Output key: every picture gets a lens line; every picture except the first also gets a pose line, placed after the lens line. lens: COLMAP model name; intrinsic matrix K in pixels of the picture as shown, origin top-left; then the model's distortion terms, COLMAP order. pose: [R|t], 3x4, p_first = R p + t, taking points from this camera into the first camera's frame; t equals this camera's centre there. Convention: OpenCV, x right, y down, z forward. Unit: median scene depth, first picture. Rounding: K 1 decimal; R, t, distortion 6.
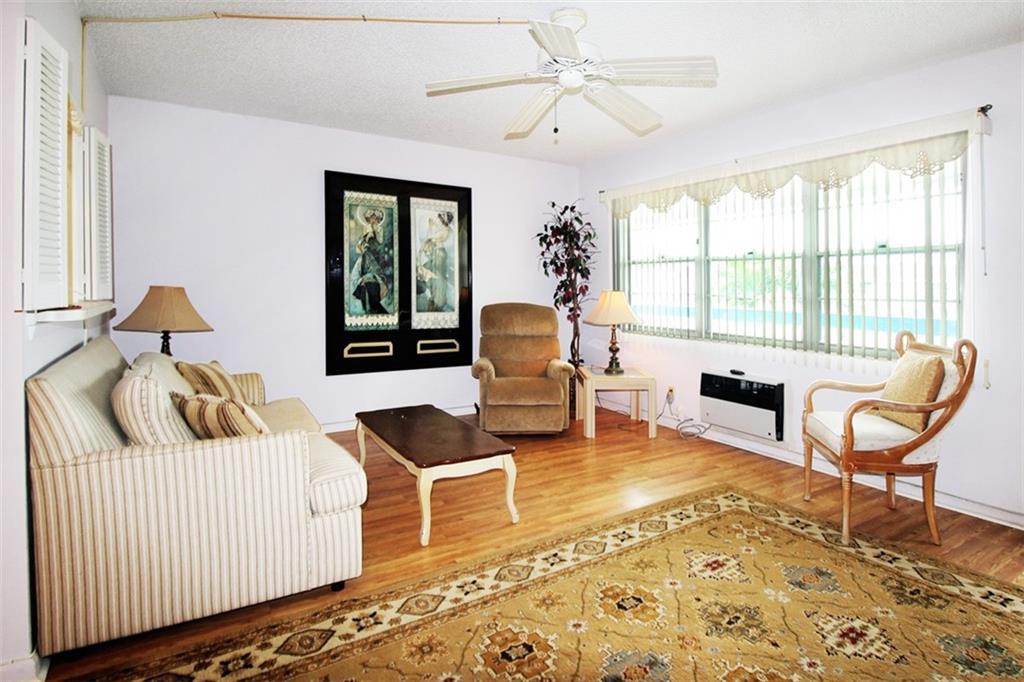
lens RADIAL K [[555.5, 0, 586.5], [0, 555.5, 271.3], [0, 0, 1]] dist [-0.003018, -0.007839]
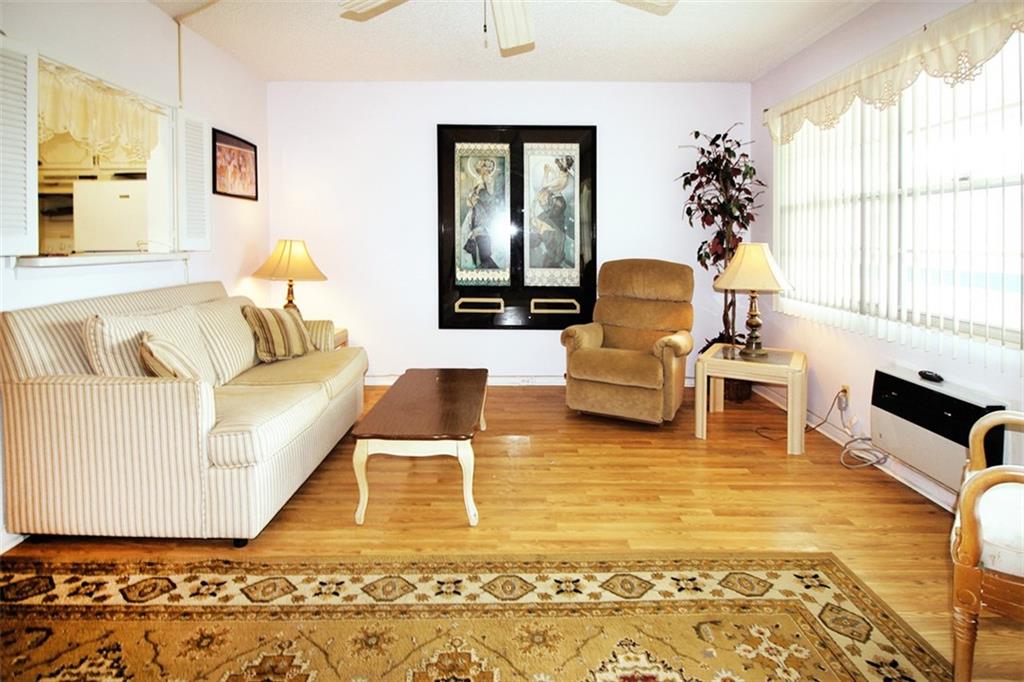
lens RADIAL K [[585.3, 0, 520.9], [0, 585.3, 246.9], [0, 0, 1]] dist [-0.003711, -0.004611]
pose [[0.817755, -0.001453, -0.575564, 0.259244], [0.020729, 0.999422, 0.026928, 0.013479], [0.575193, -0.033951, 0.817313, 0.215247]]
